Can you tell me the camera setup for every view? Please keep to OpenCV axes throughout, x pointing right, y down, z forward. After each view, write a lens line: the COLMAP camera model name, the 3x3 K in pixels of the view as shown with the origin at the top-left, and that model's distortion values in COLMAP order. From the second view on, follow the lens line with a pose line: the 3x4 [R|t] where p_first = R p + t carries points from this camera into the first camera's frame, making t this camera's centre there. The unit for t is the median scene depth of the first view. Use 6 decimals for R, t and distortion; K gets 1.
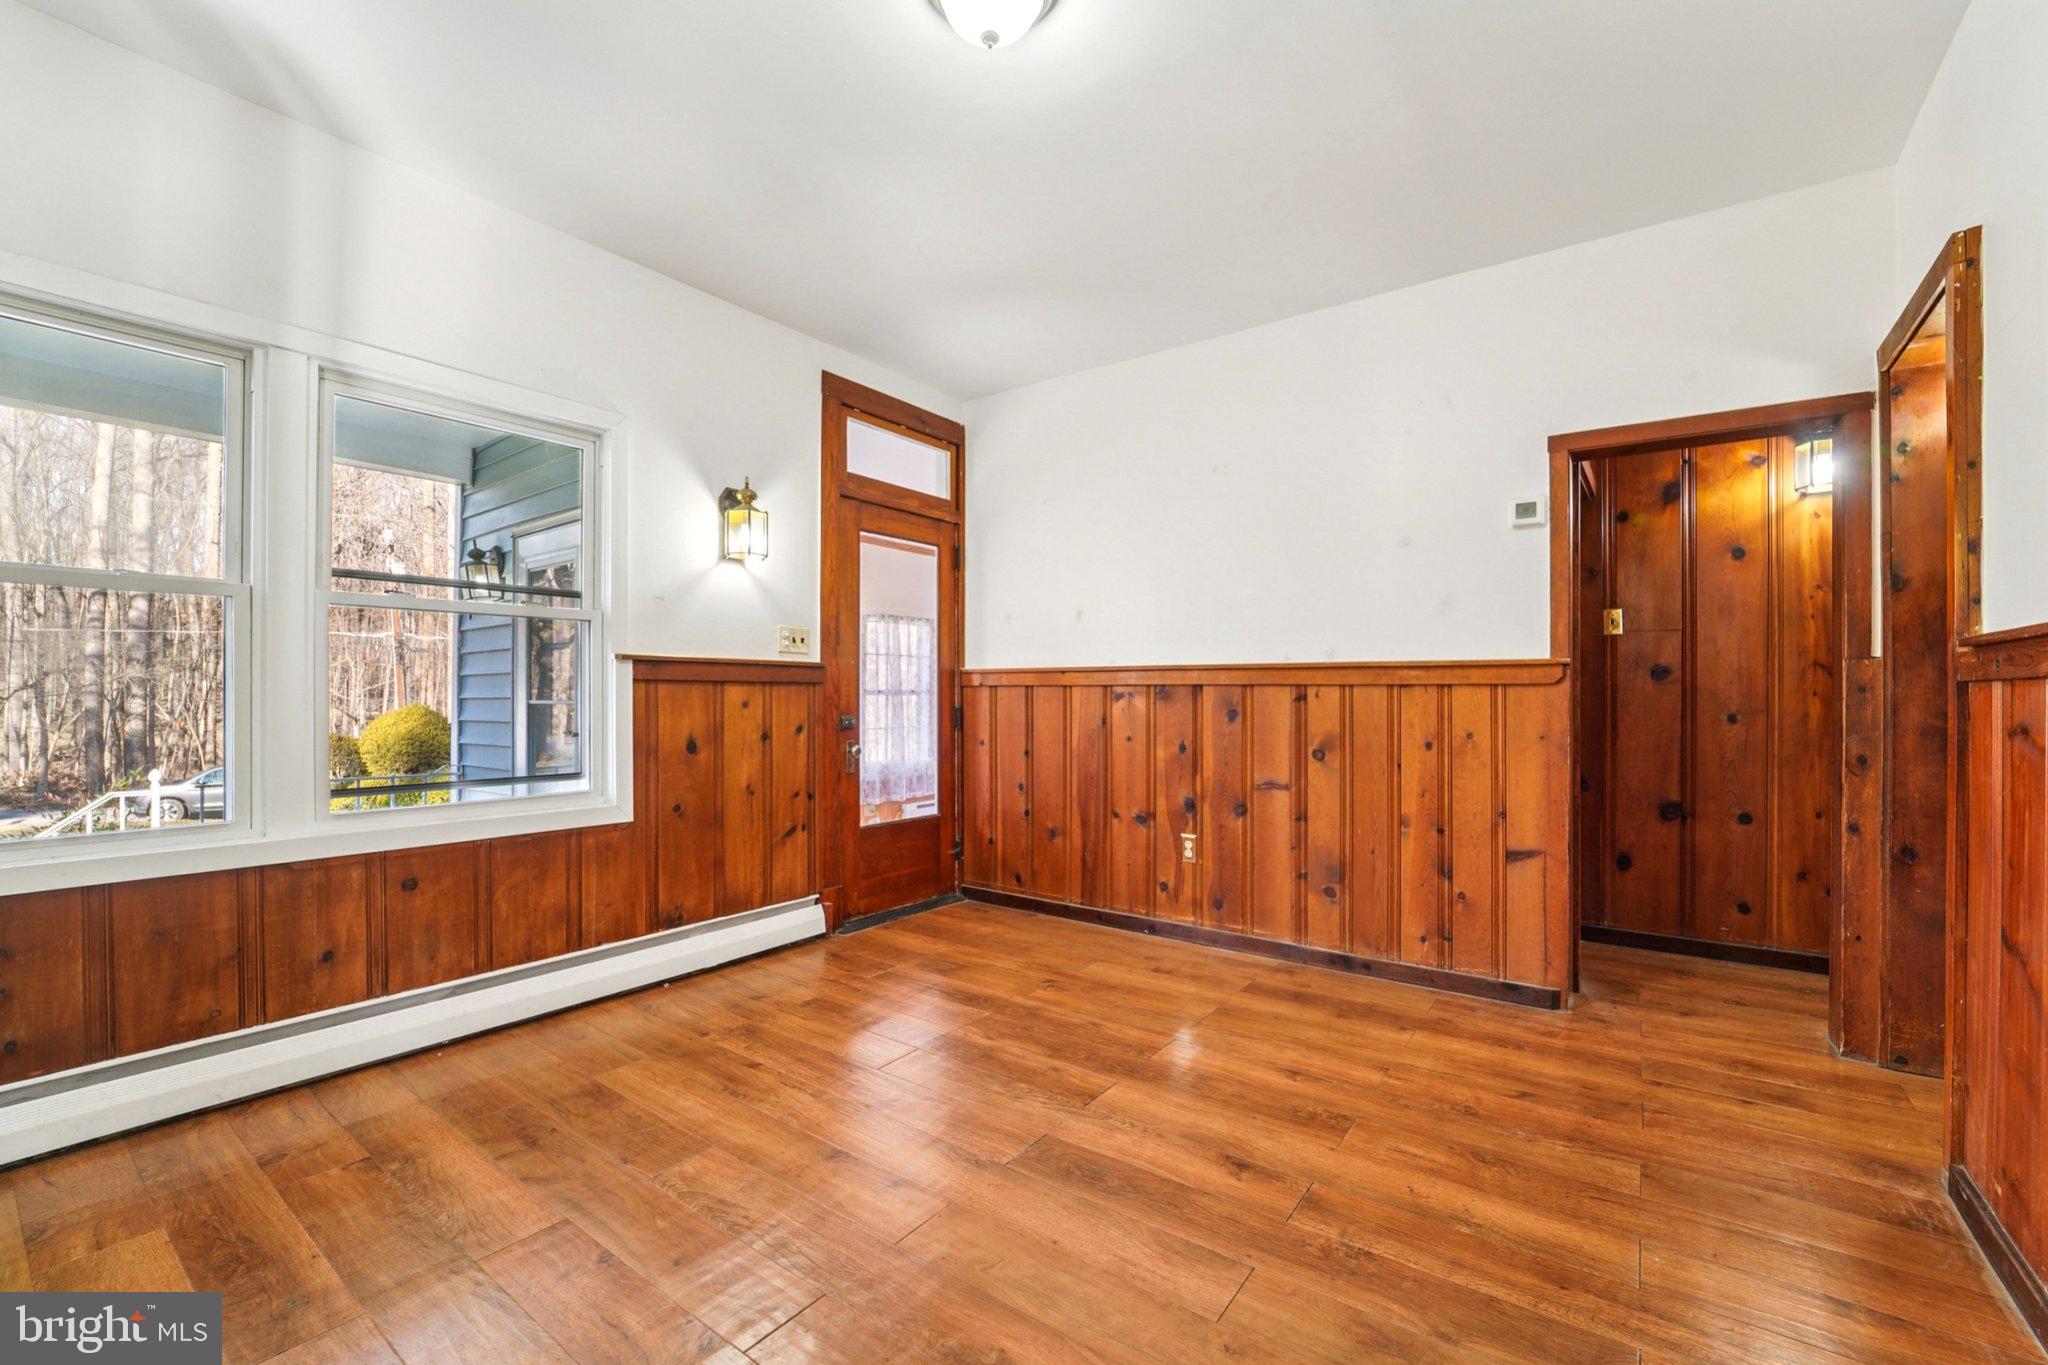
lens RADIAL K [[838.3, 0, 1032.5], [0, 838.3, 681.4], [0, 0, 1]] dist [-0.007205, -0.000305]
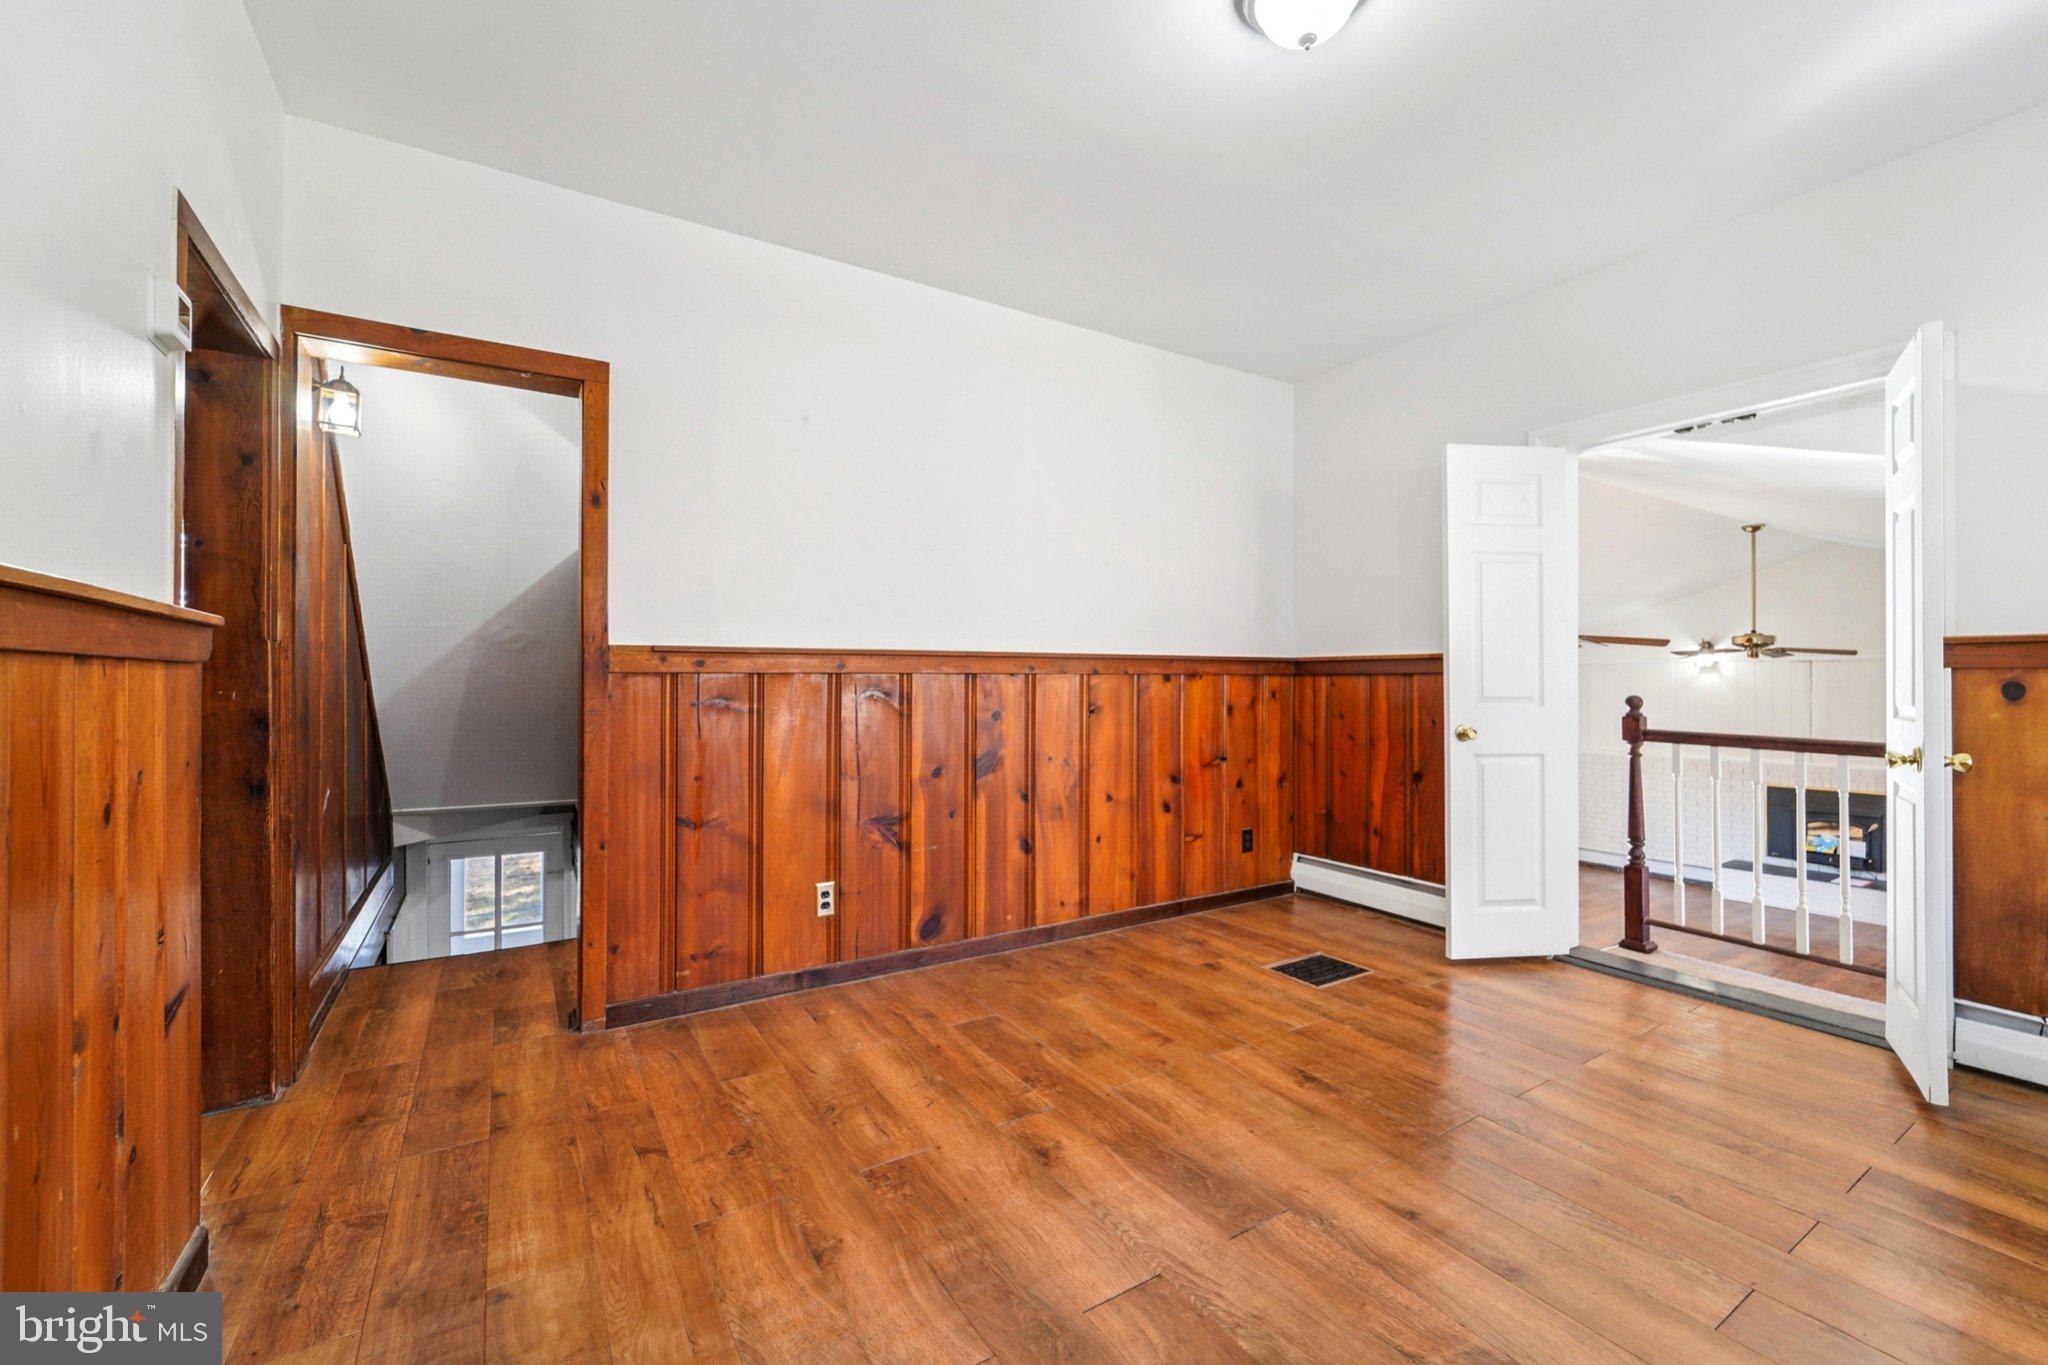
lens RADIAL K [[839.2, 0, 1031.7], [0, 839.2, 686.5], [0, 0, 1]] dist [-0.004218, -0.000459]
pose [[-0.929537, -0.002680, 0.368719, -0.102901], [-0.006796, 0.999928, -0.009864, 0.028991], [-0.368666, -0.011675, -0.929489, 1.862137]]
